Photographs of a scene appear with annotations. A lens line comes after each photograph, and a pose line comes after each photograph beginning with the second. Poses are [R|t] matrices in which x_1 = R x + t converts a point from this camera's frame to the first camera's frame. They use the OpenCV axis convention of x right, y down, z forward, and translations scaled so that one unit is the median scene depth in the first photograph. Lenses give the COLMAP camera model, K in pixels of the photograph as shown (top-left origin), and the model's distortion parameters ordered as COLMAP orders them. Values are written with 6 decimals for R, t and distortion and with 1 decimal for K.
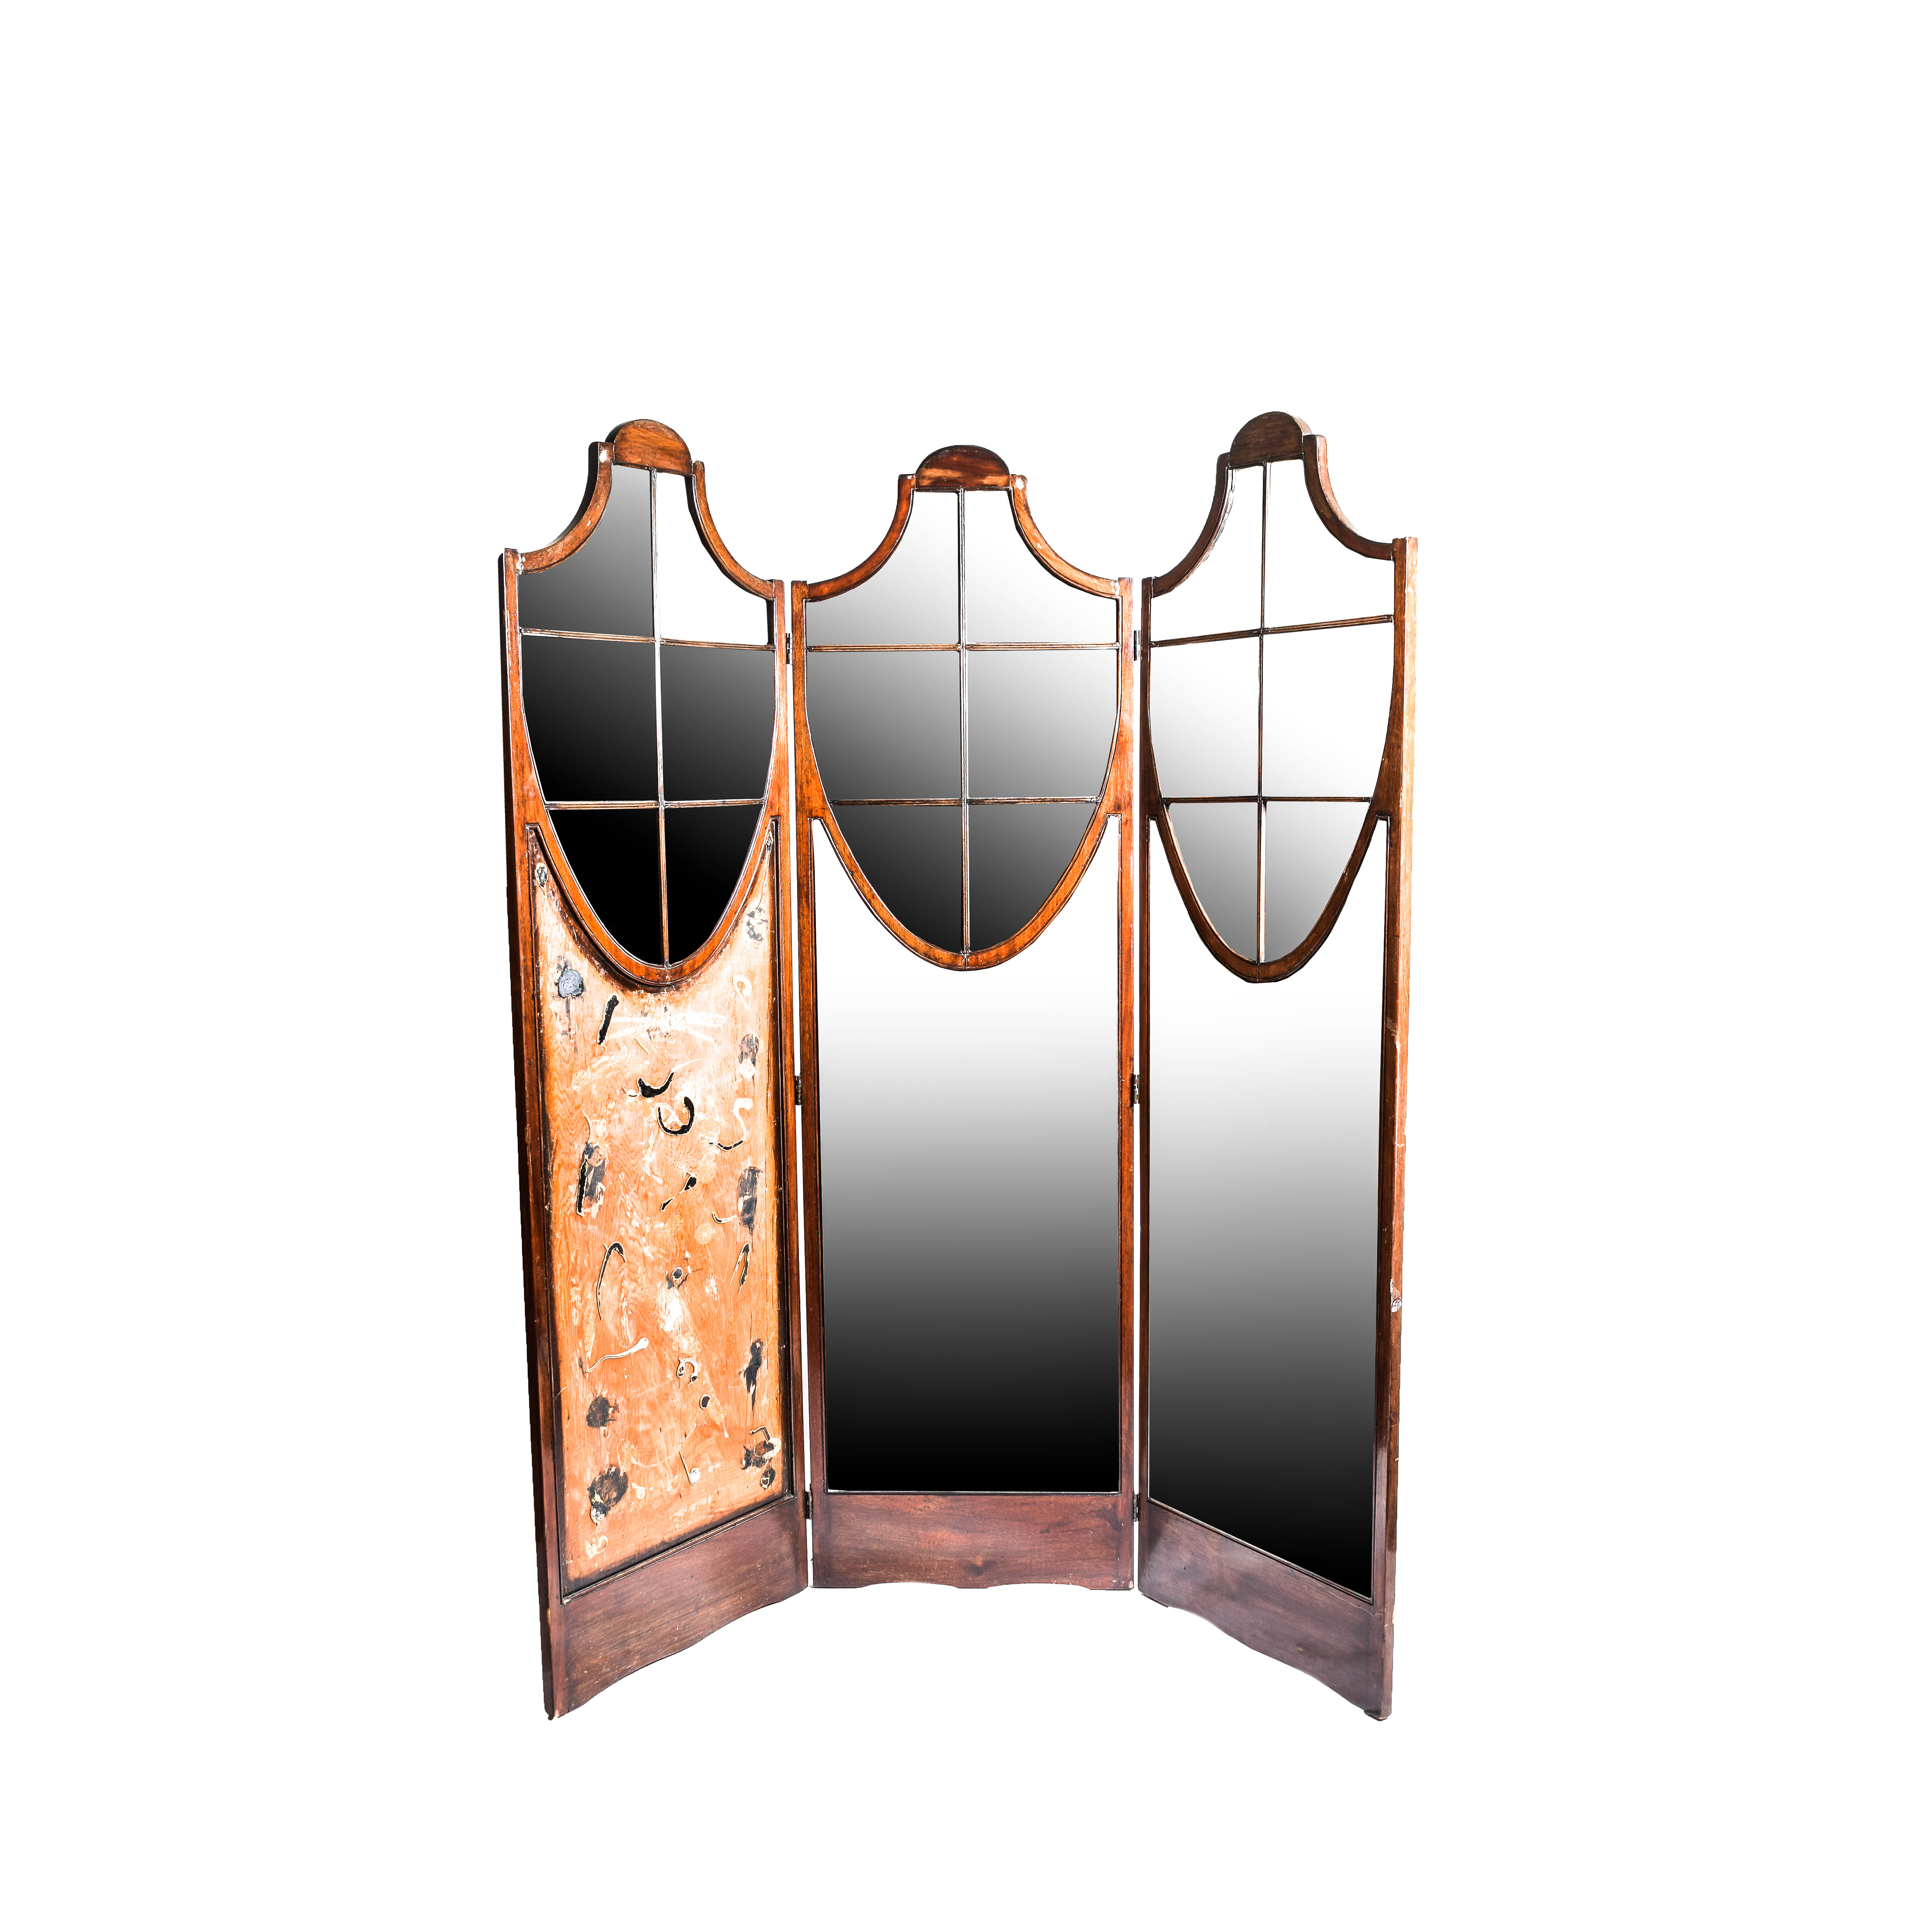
lens RADIAL K [[1717.9, 0, 974.3], [0, 1717.9, 986.3], [0, 0, 1]] dist [-0.045711, -0.004293]
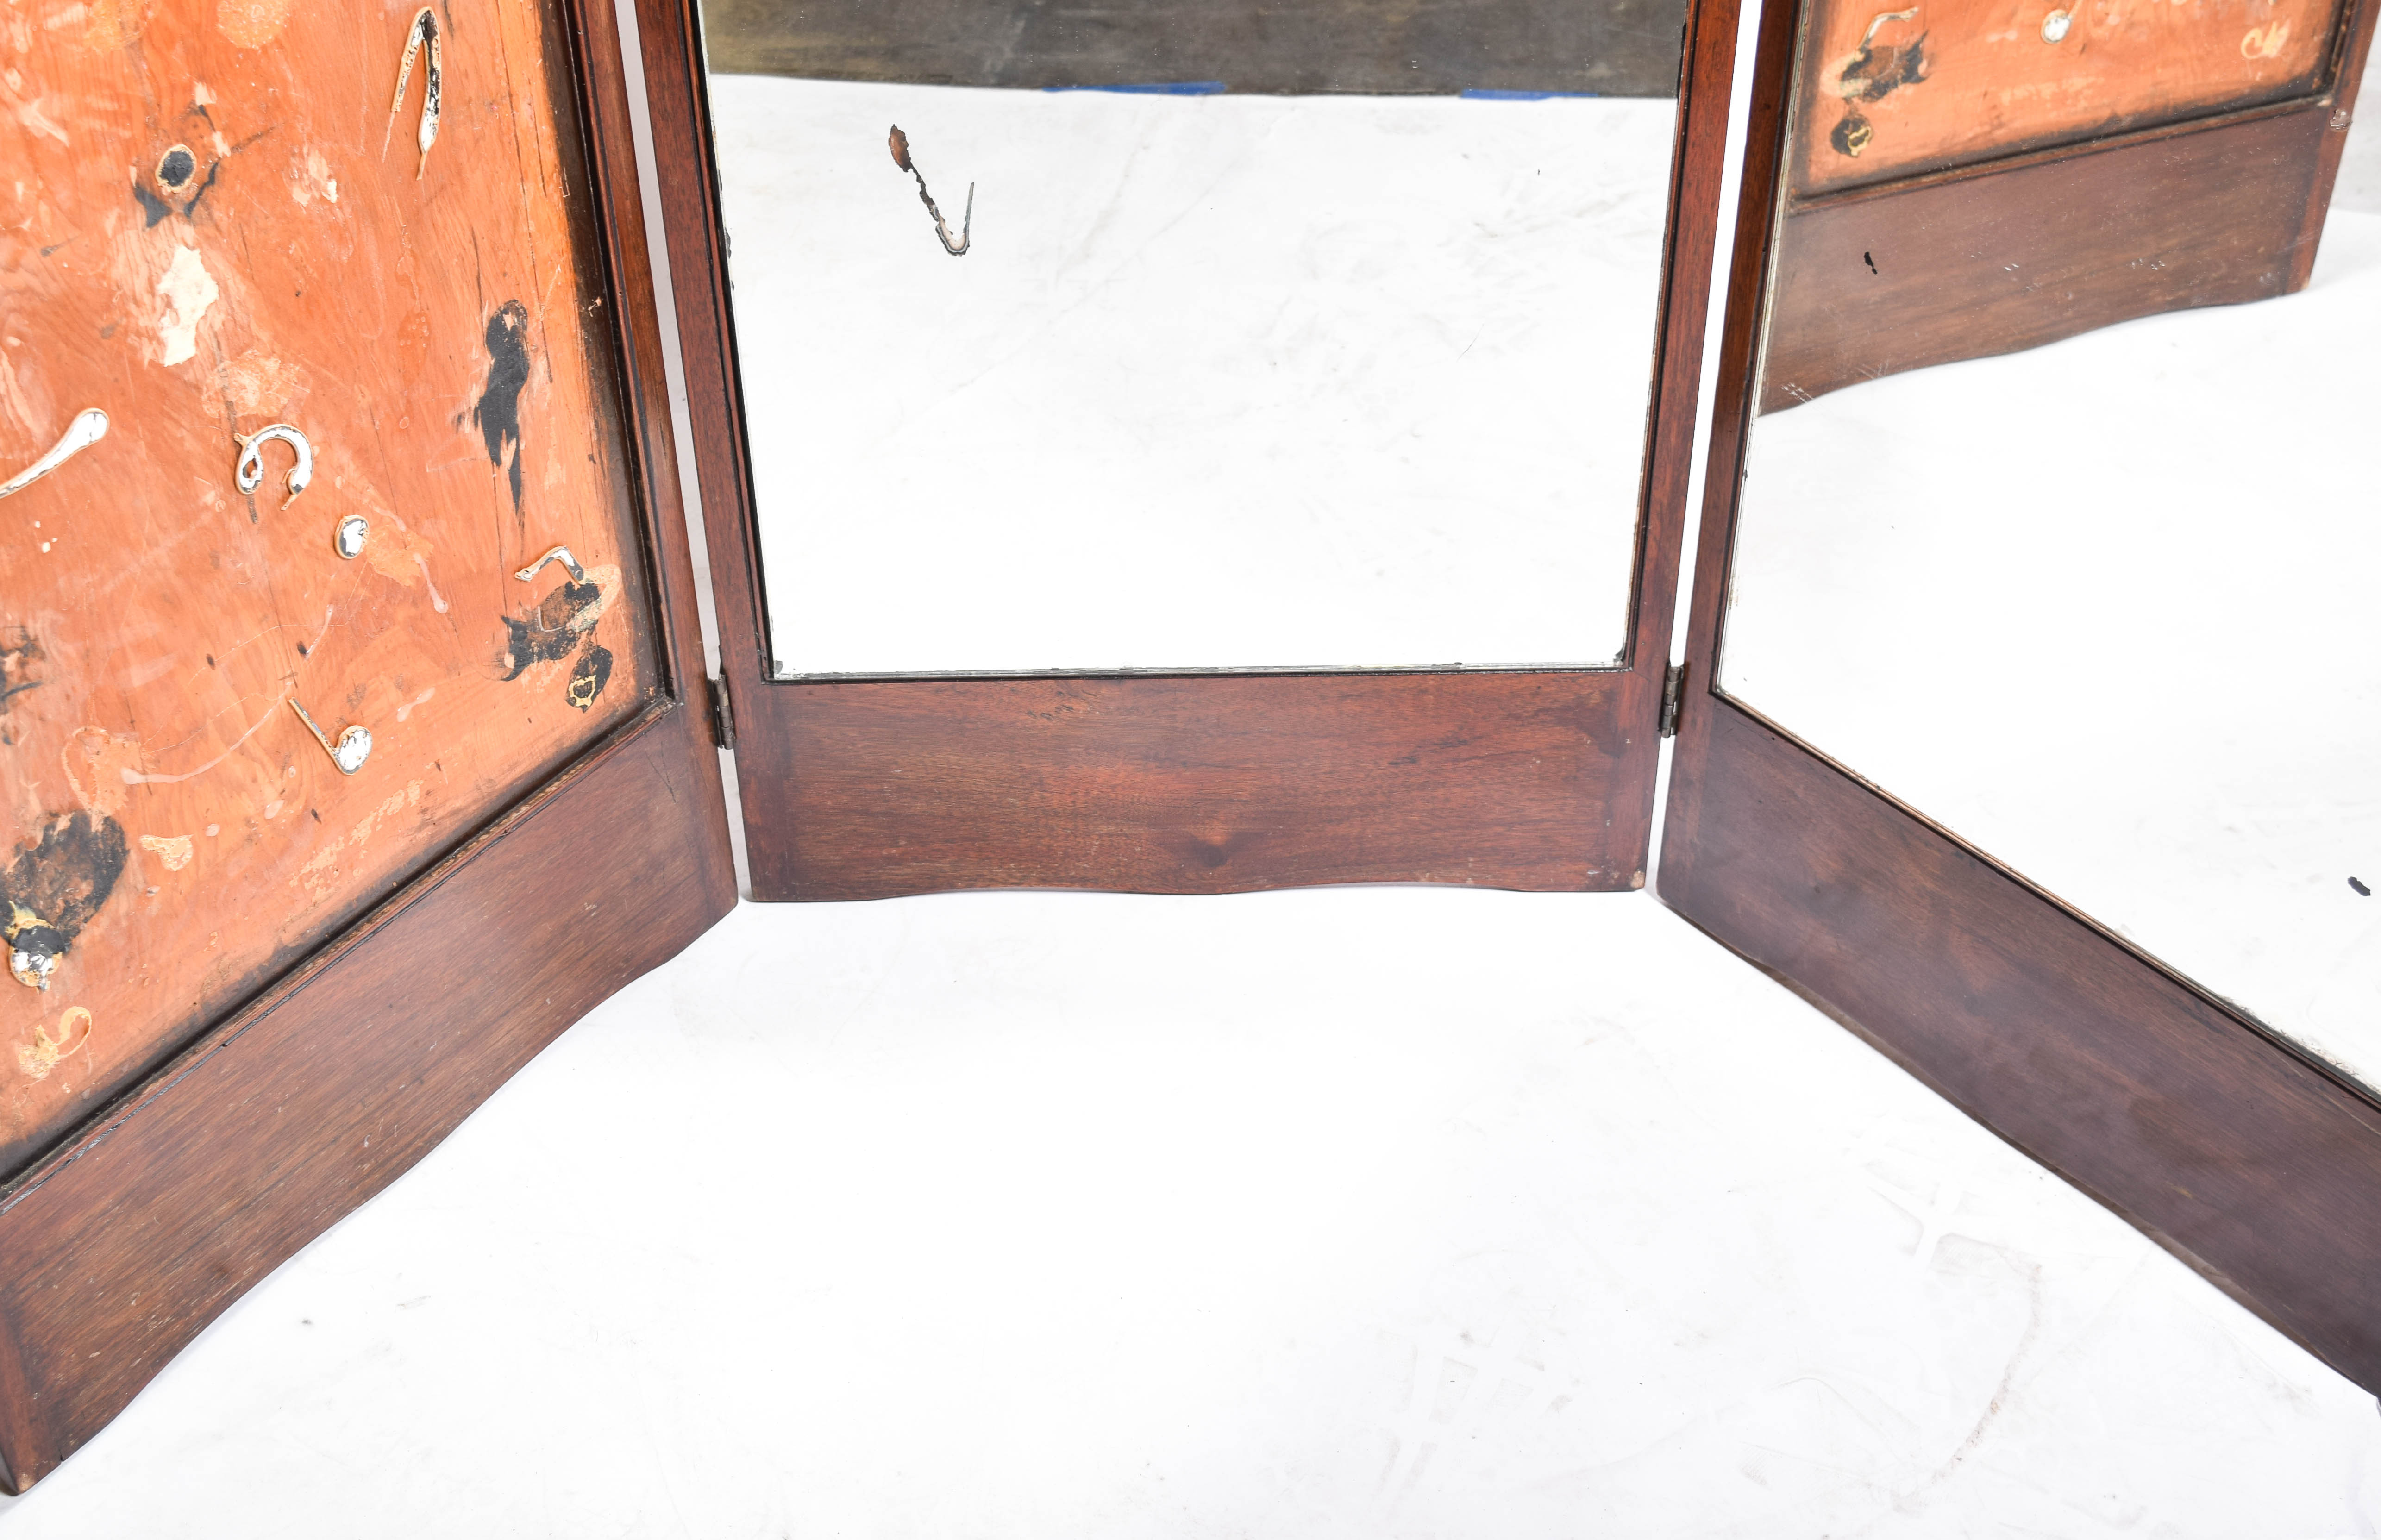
lens RADIAL K [[3005.5, 0, 1187.6], [0, 3005.5, 774.2], [0, 0, 1]] dist [-0.022671, 0.000000]
pose [[0.998349, -0.034424, 0.045972, -0.034285], [0.004728, 0.847004, 0.531565, -0.007133], [-0.057237, -0.530470, 0.845769, 0.521688]]
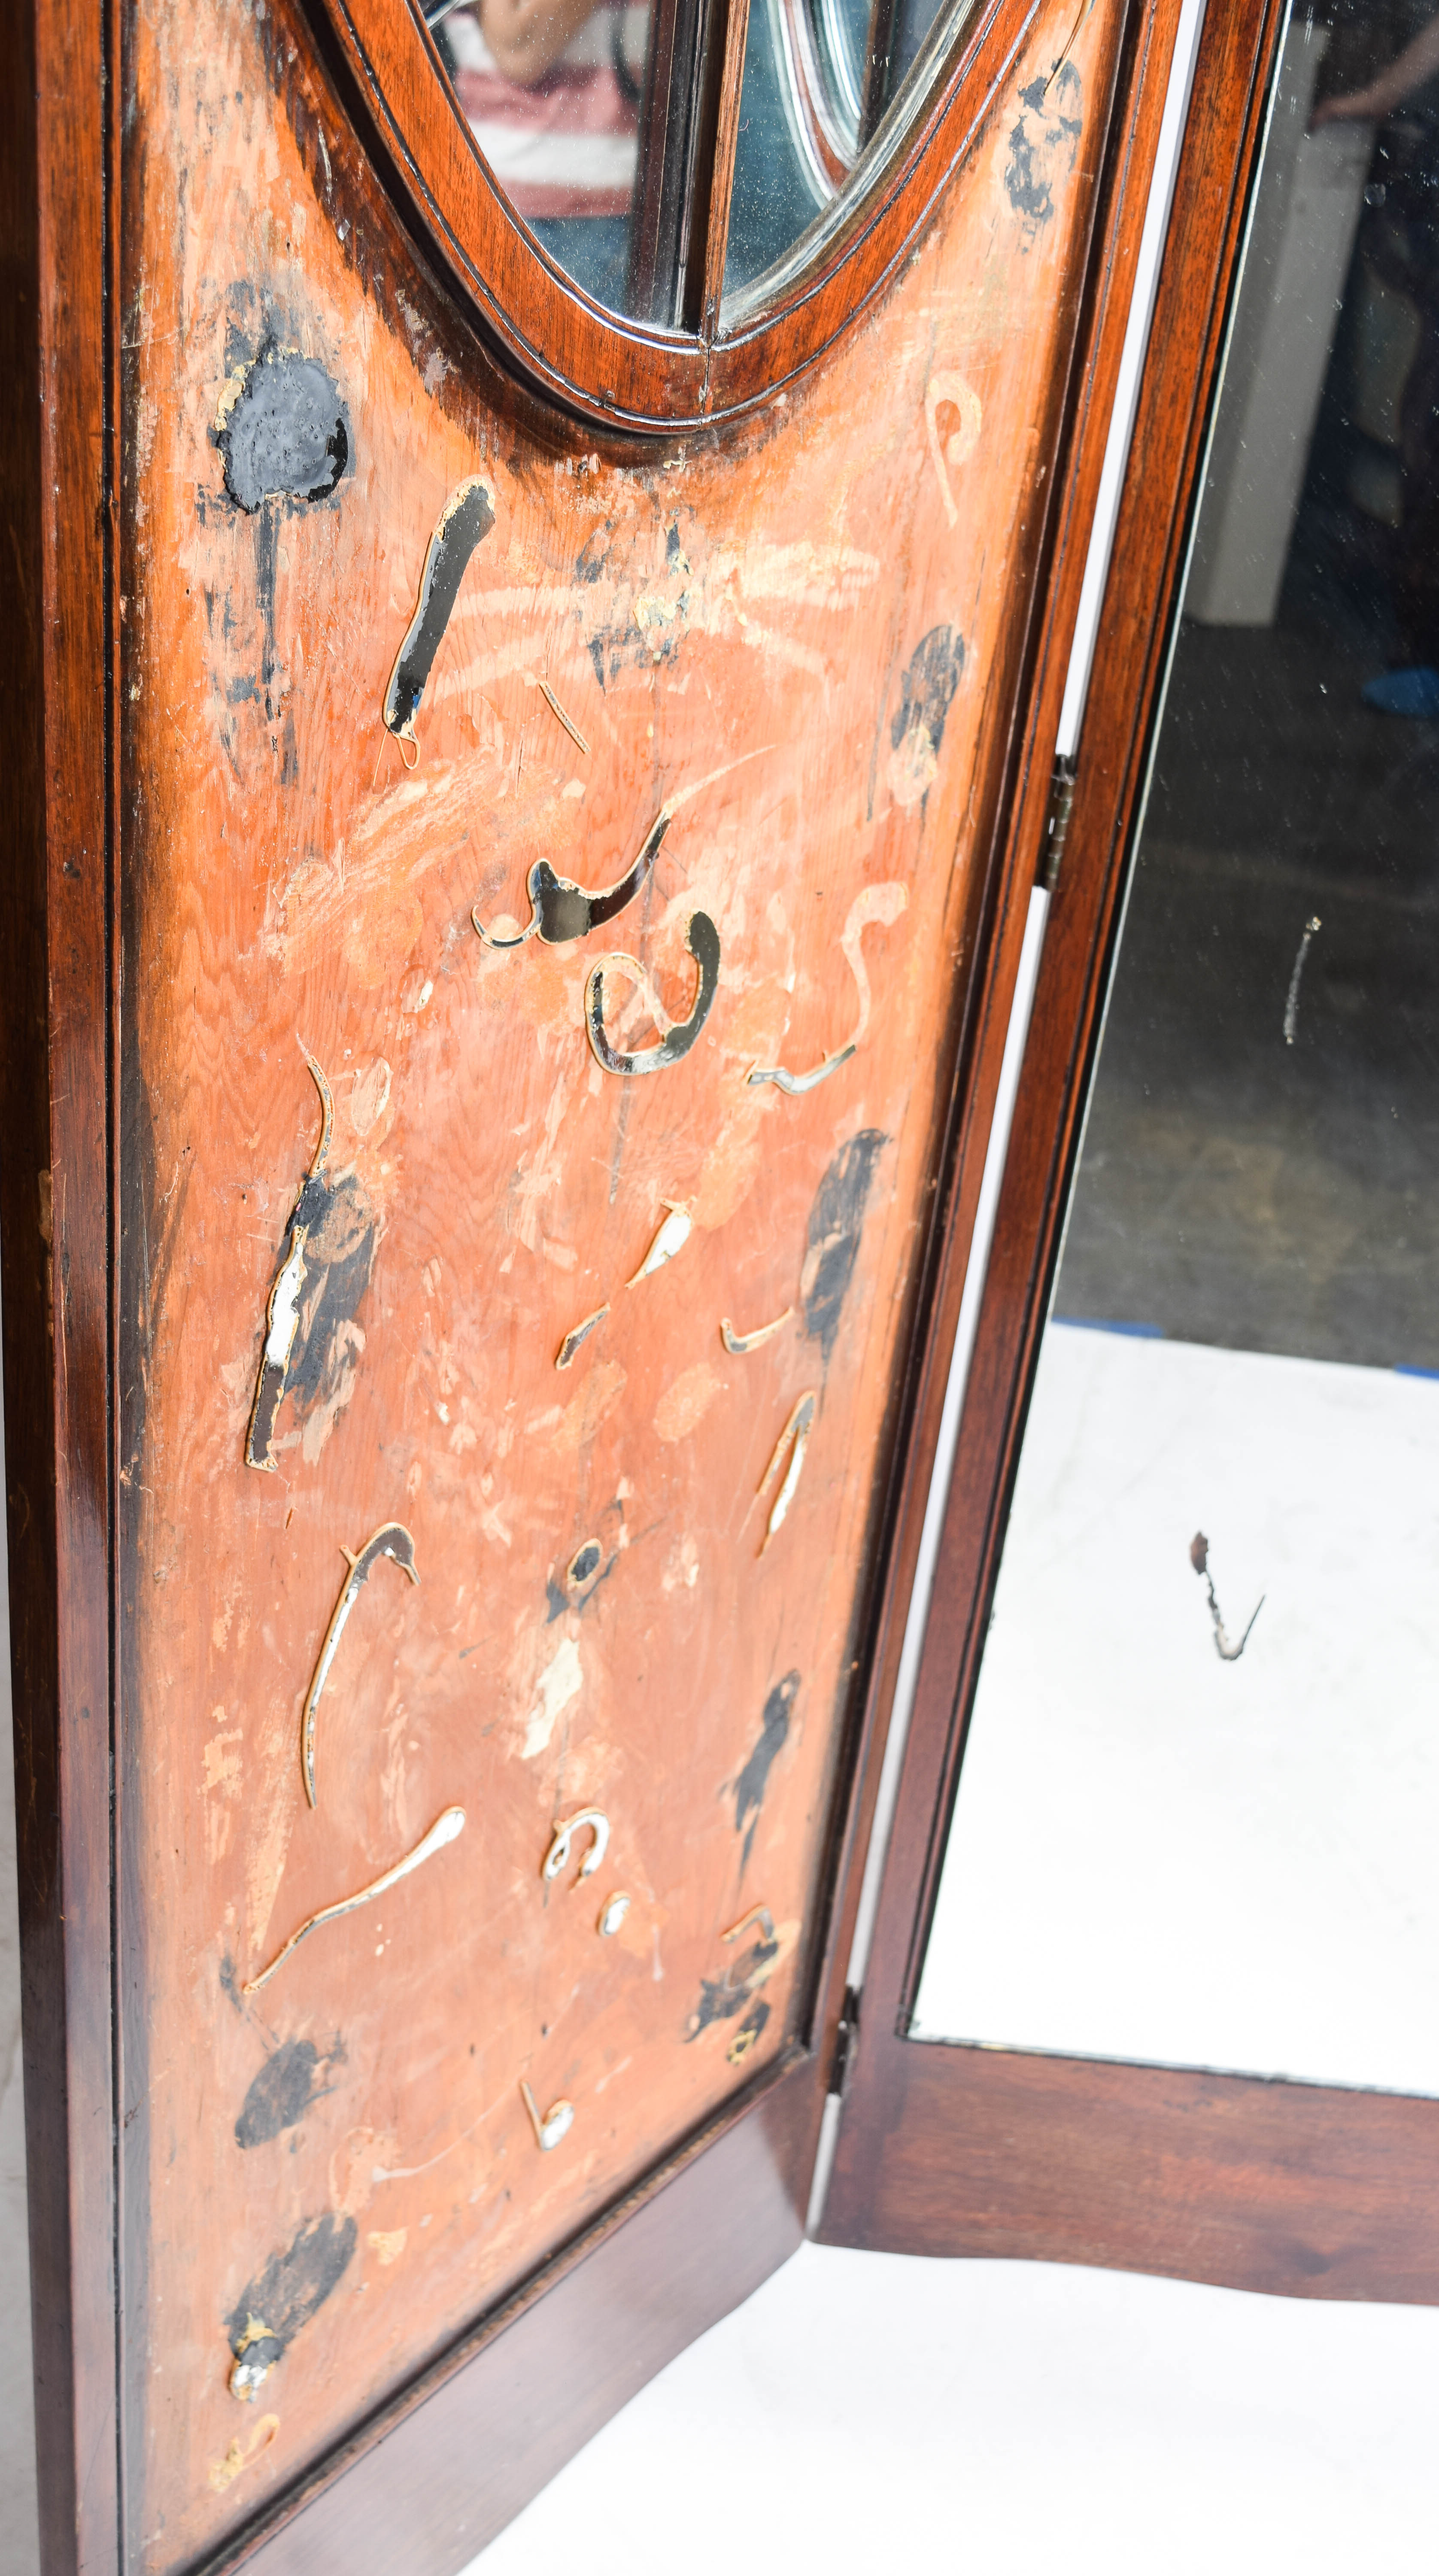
lens RADIAL K [[2817.0, 0, 635.9], [0, 2817.0, 1308.2], [0, 0, 1]] dist [-0.039823, 0.000000]
pose [[0.994764, 0.098869, 0.025878, -0.178921], [-0.101040, 0.913380, 0.394371, -0.036369], [0.015355, -0.394920, 0.918587, 0.618628]]
